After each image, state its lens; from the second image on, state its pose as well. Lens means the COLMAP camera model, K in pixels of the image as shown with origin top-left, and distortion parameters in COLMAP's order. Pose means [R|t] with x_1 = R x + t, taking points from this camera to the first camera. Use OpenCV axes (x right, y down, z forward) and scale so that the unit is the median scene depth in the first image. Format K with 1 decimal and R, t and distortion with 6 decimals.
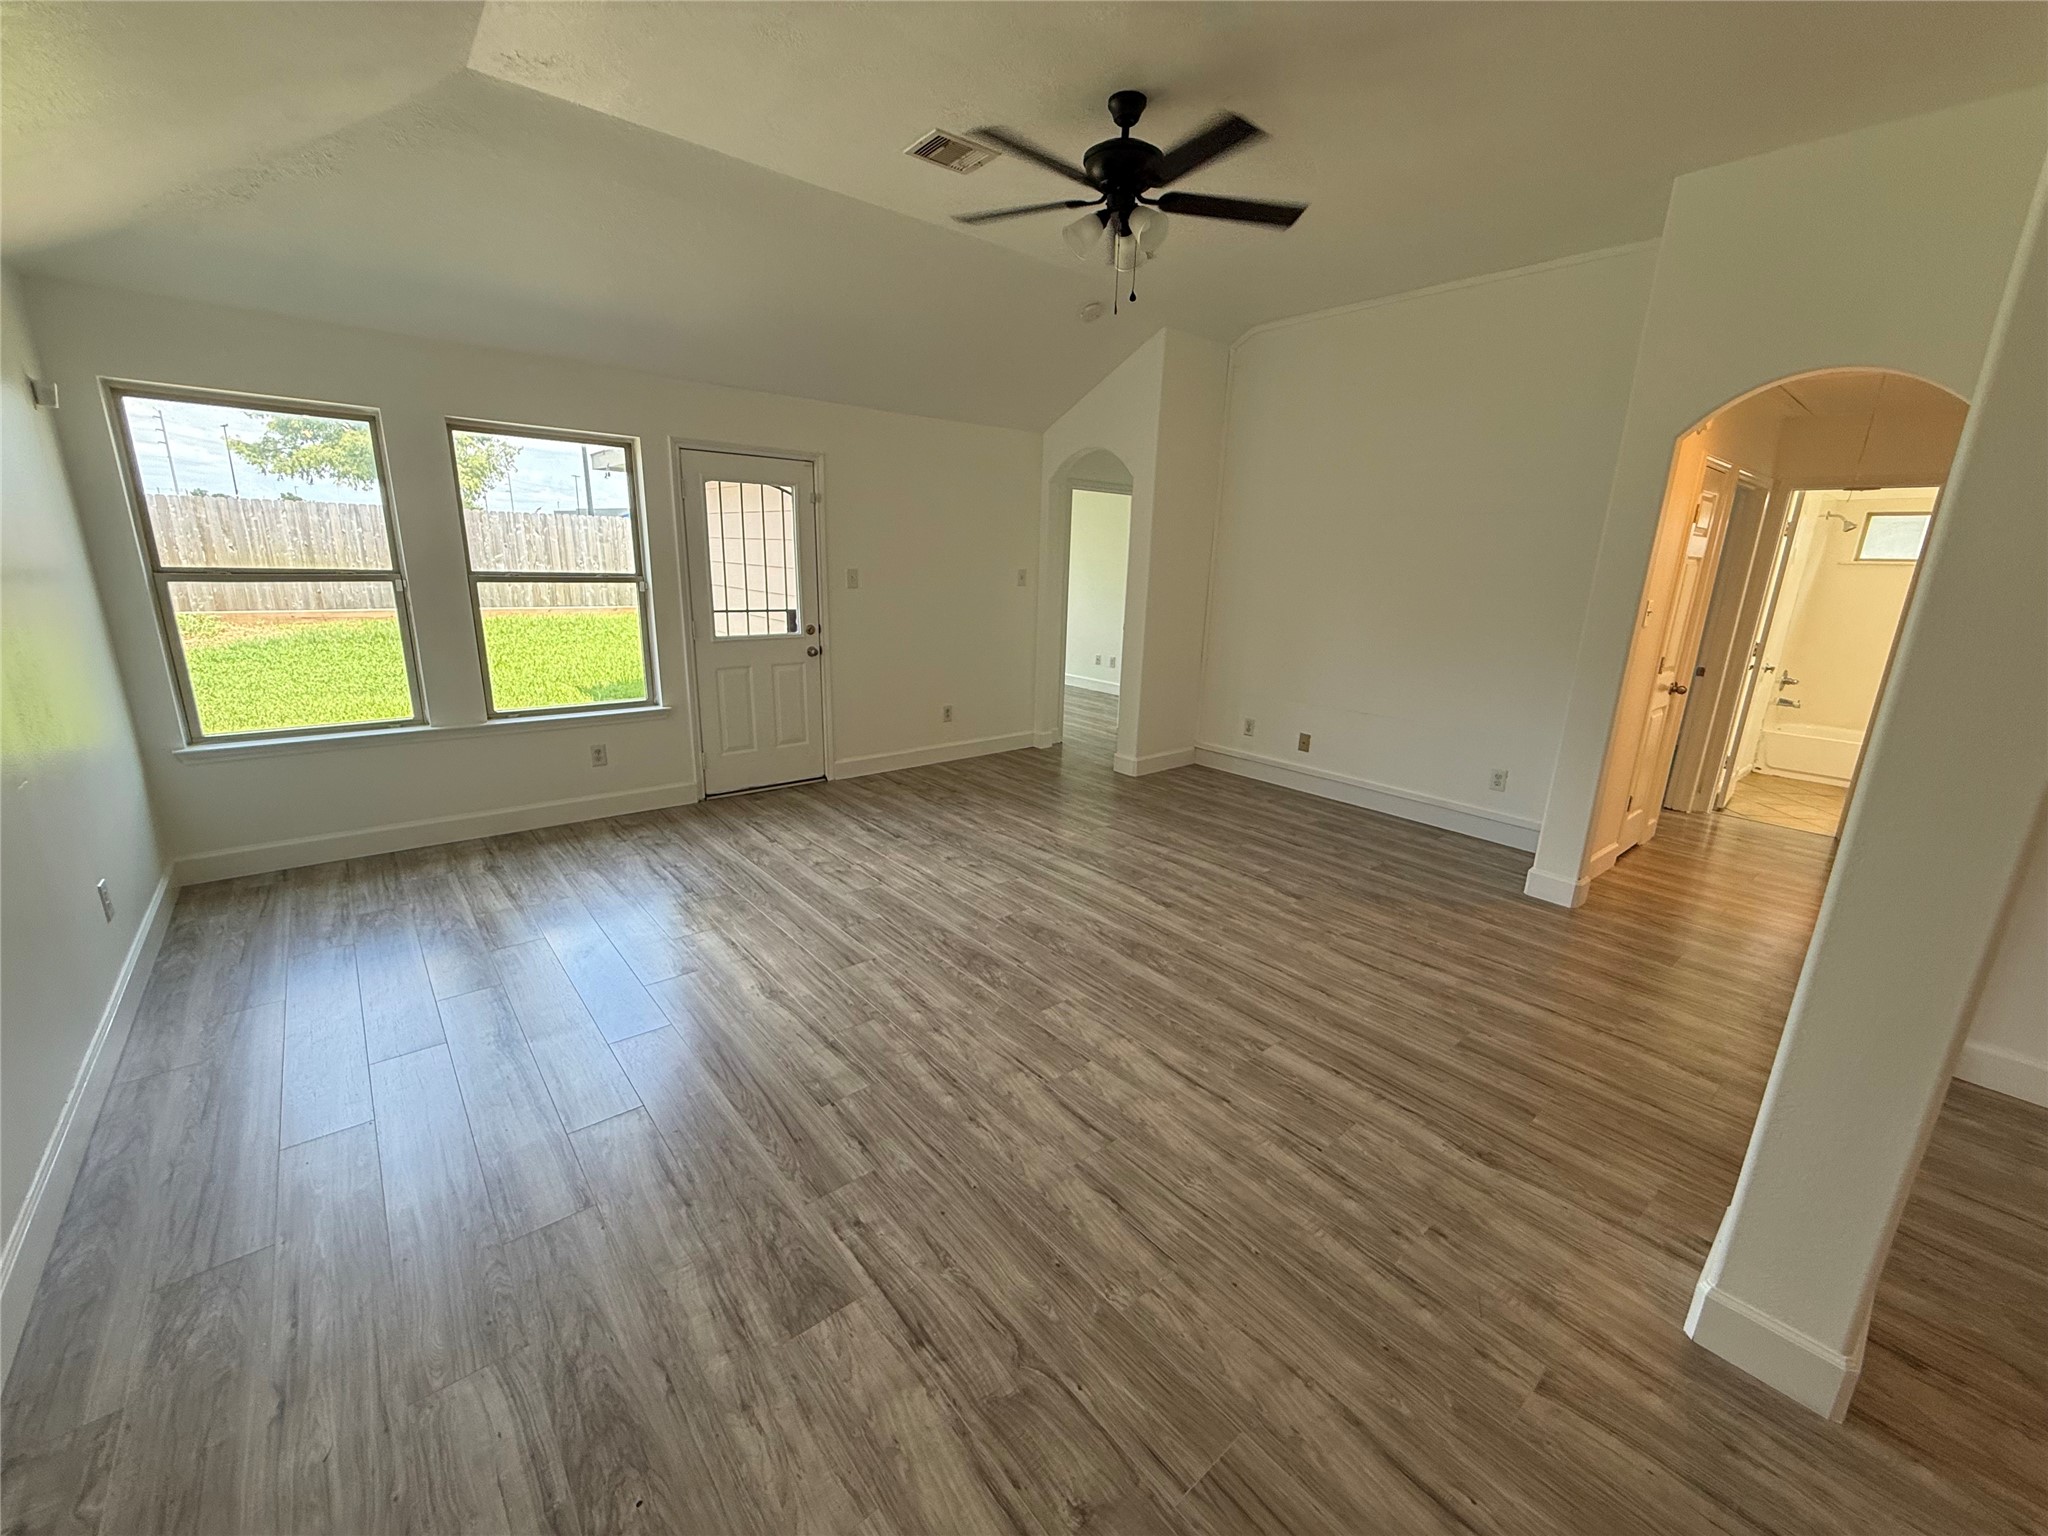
lens RADIAL K [[823.8, 0, 1022.3], [0, 823.8, 766.2], [0, 0, 1]] dist [0.000044, -0.000122]
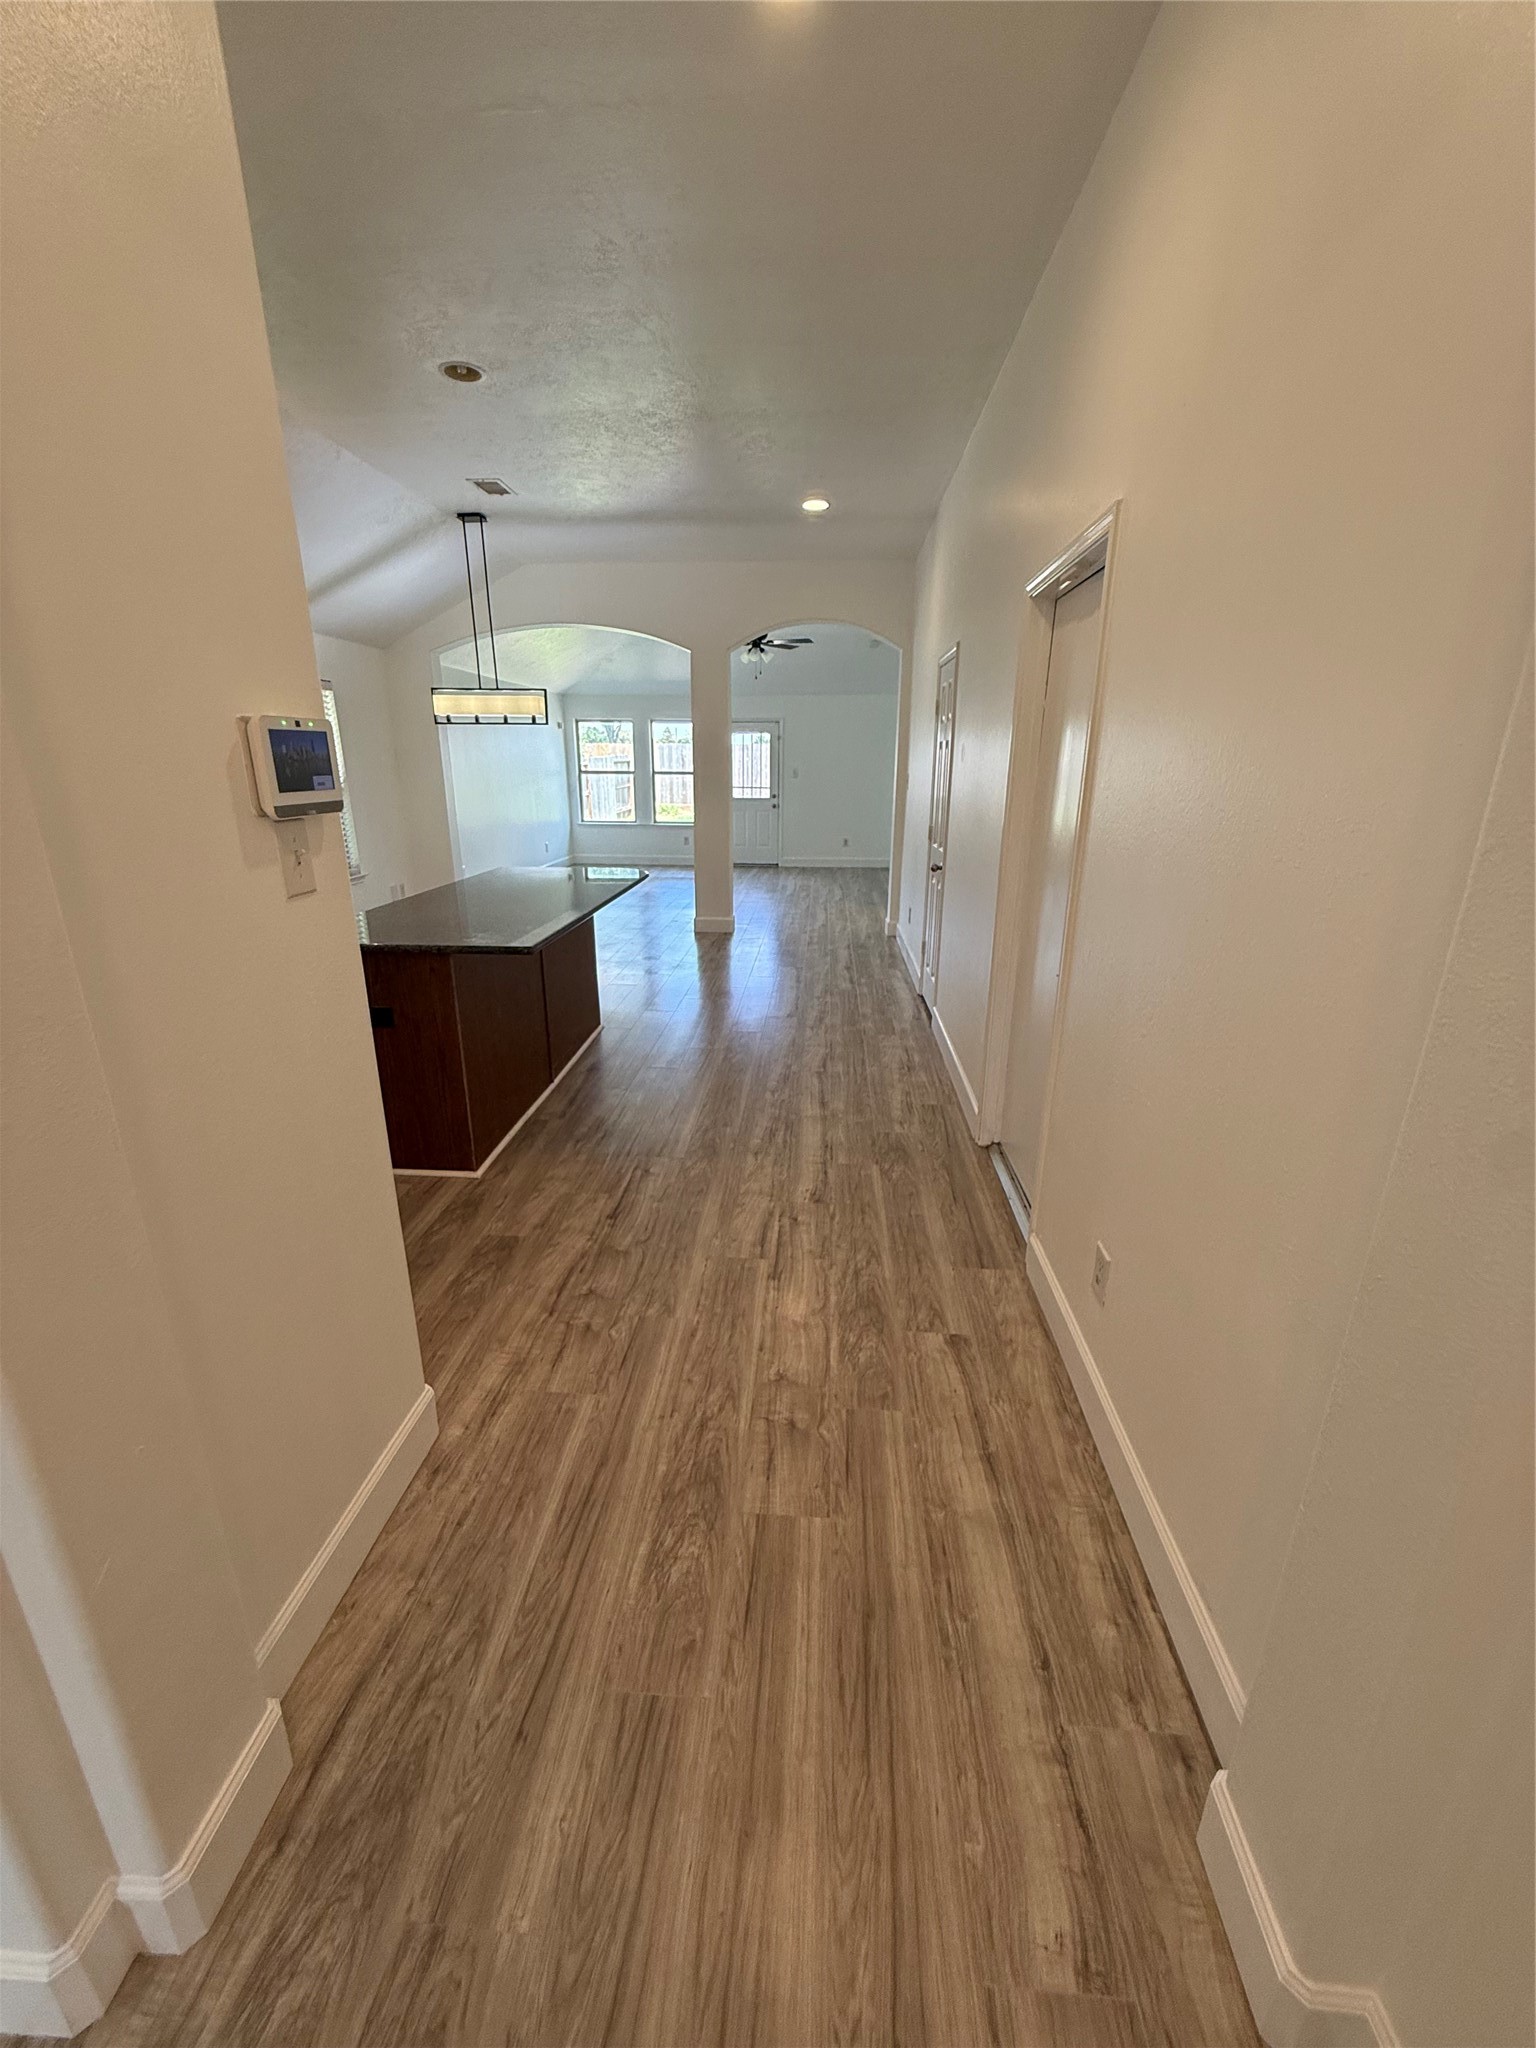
lens RADIAL K [[817.9, 0, 768.0], [0, 817.9, 1024.0], [0, 0, 1]] dist [0.000469, -0.000249]
pose [[0.721457, 0.184595, -0.667402, 1.846020], [-0.154861, 0.982413, 0.104320, 0.300233], [0.674921, 0.028092, 0.737355, -0.904936]]
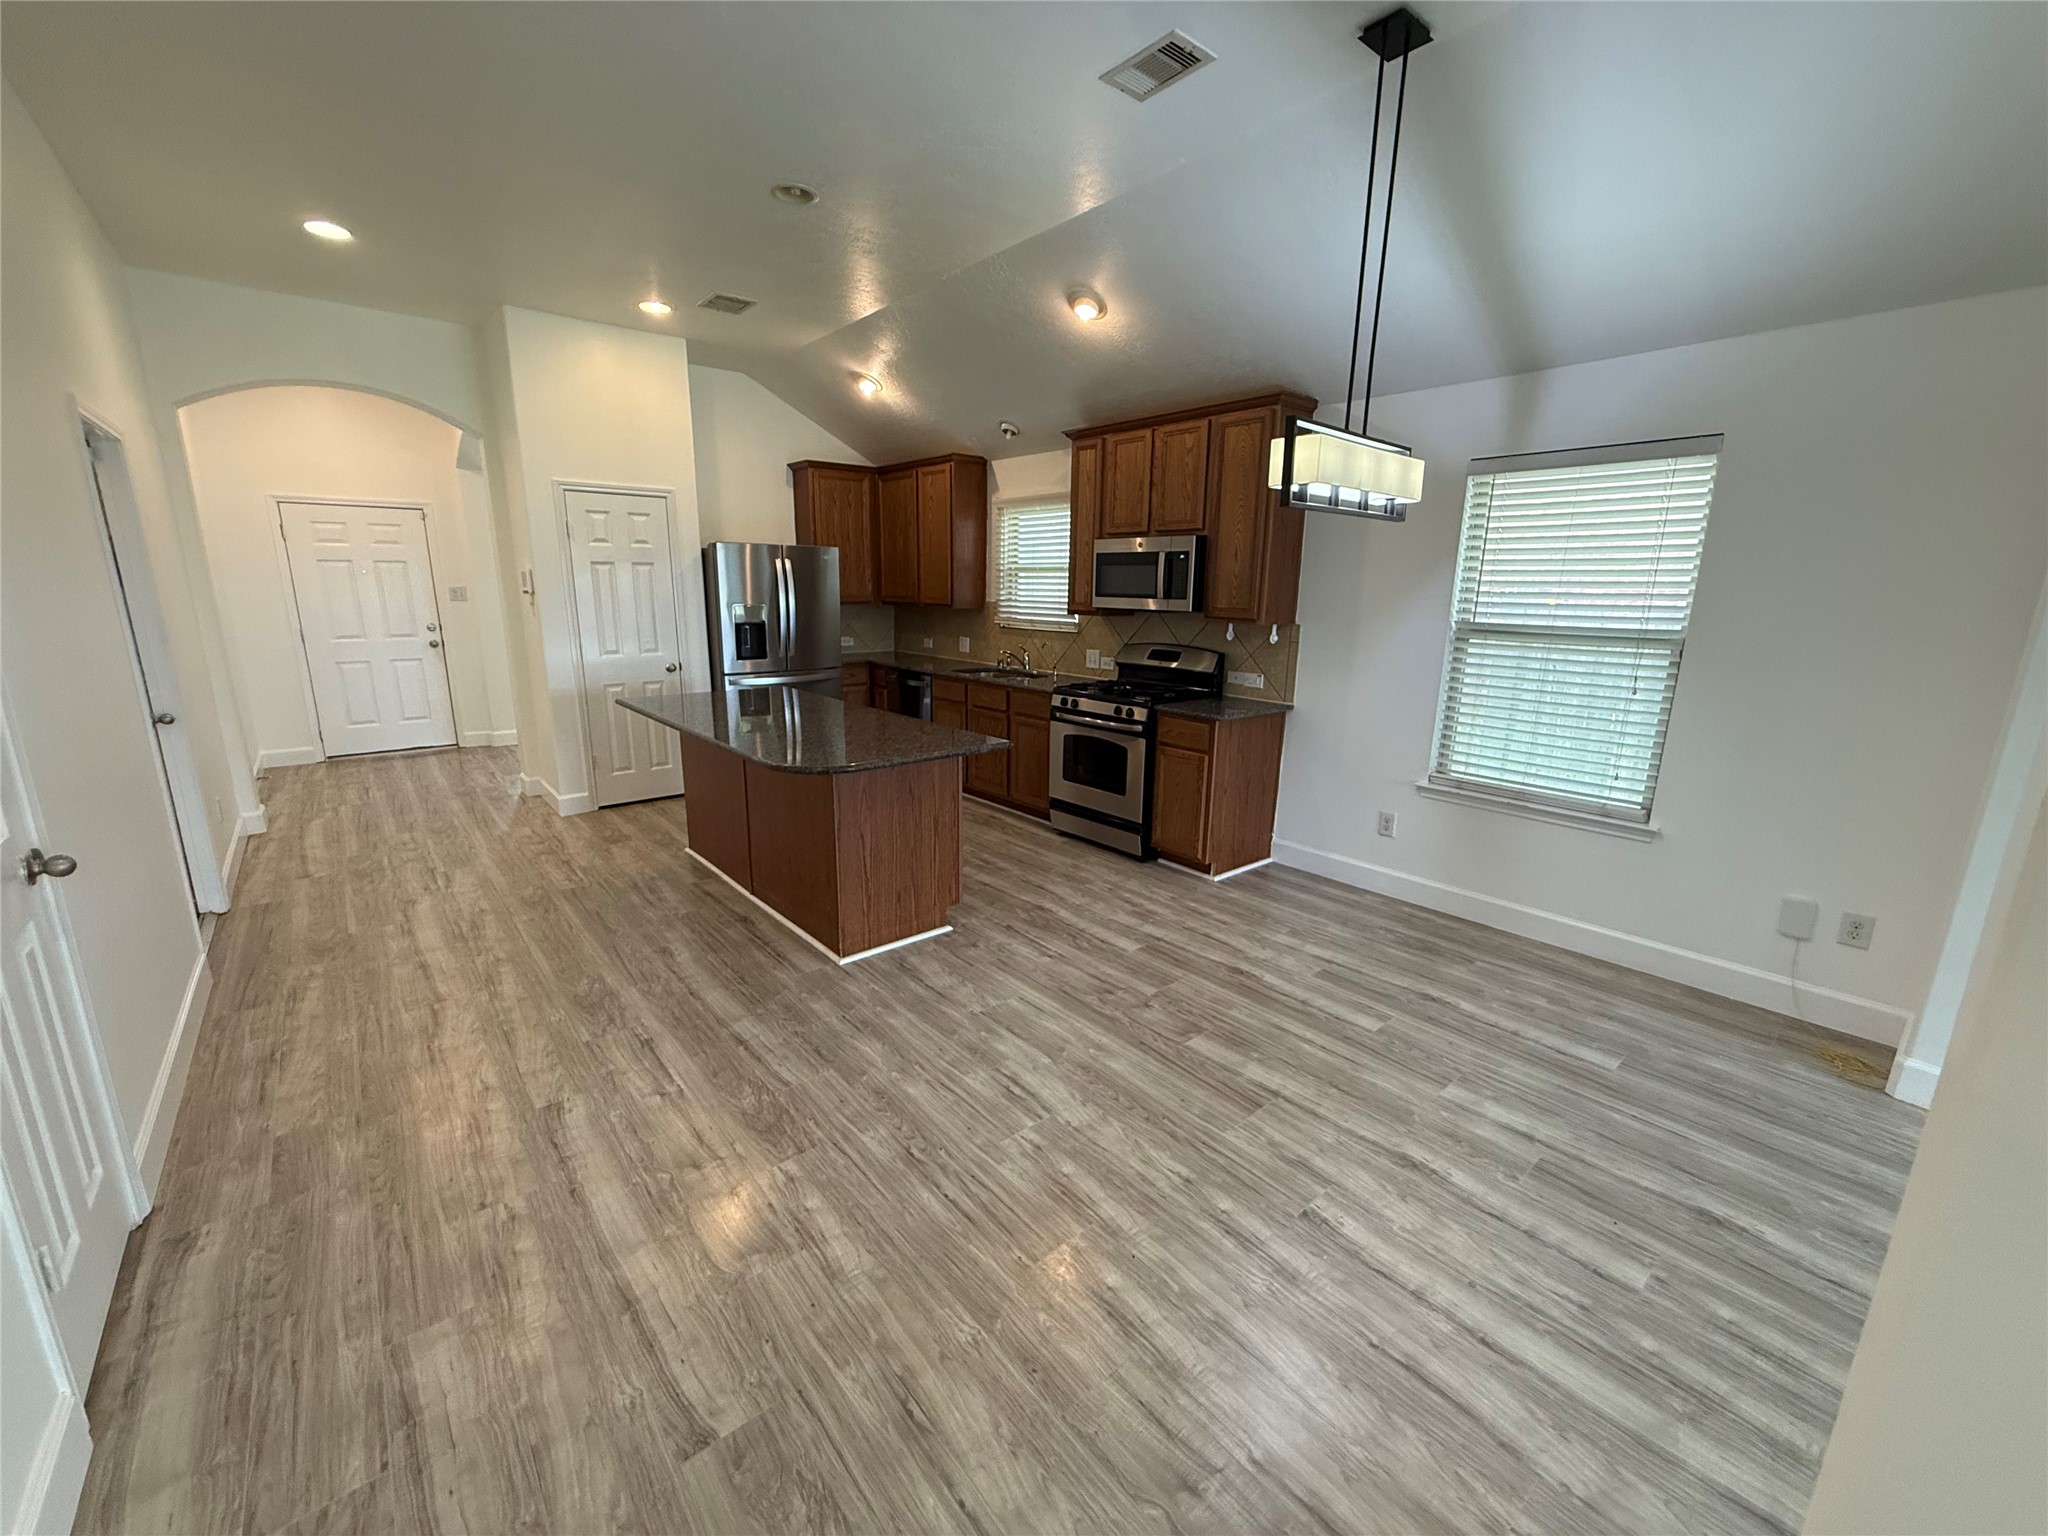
lens RADIAL K [[817.9, 0, 1018.9], [0, 817.9, 770.3], [0, 0, 1]] dist [0.000469, -0.000249]
pose [[-0.999079, -0.041871, -0.009342, 0.667966], [-0.041444, 0.885741, 0.462326, -0.108781], [-0.011084, 0.462287, -0.886661, 0.502094]]
